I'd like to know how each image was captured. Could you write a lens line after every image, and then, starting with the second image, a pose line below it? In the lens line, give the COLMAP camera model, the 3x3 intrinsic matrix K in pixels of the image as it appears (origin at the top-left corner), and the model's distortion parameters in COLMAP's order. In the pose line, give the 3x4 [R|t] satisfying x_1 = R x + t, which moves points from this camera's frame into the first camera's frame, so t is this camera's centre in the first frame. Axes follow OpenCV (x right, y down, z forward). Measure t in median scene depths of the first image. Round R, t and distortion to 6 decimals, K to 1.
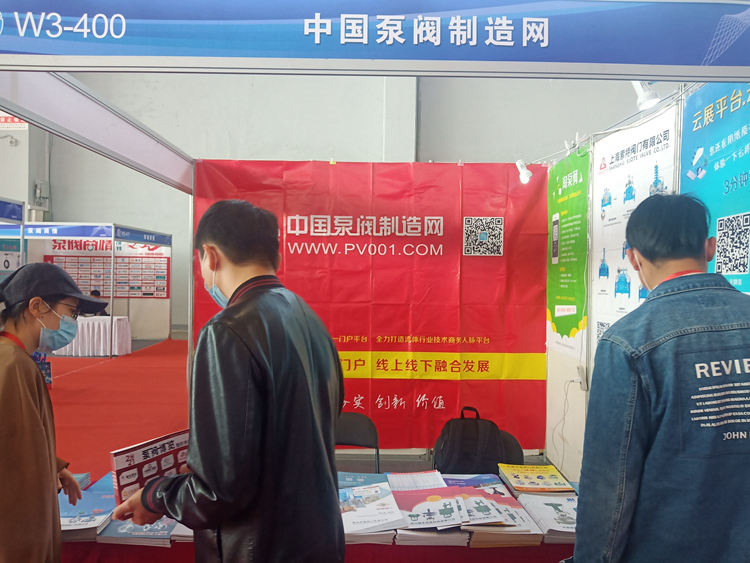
lens RADIAL K [[572.5, 0, 370.2], [0, 572.5, 283.2], [0, 0, 1]] dist [0.043684, -0.095331]
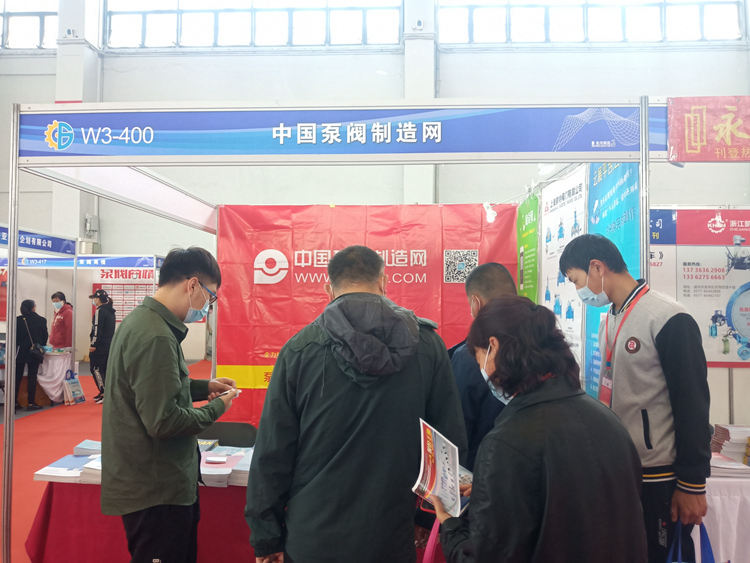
lens RADIAL K [[572.5, 0, 370.2], [0, 572.5, 283.2], [0, 0, 1]] dist [0.043684, -0.095331]
pose [[0.997837, -0.009195, -0.065083, 0.089132], [0.006482, 0.999106, -0.041781, -0.000198], [0.065409, 0.041269, 0.997005, -0.169326]]
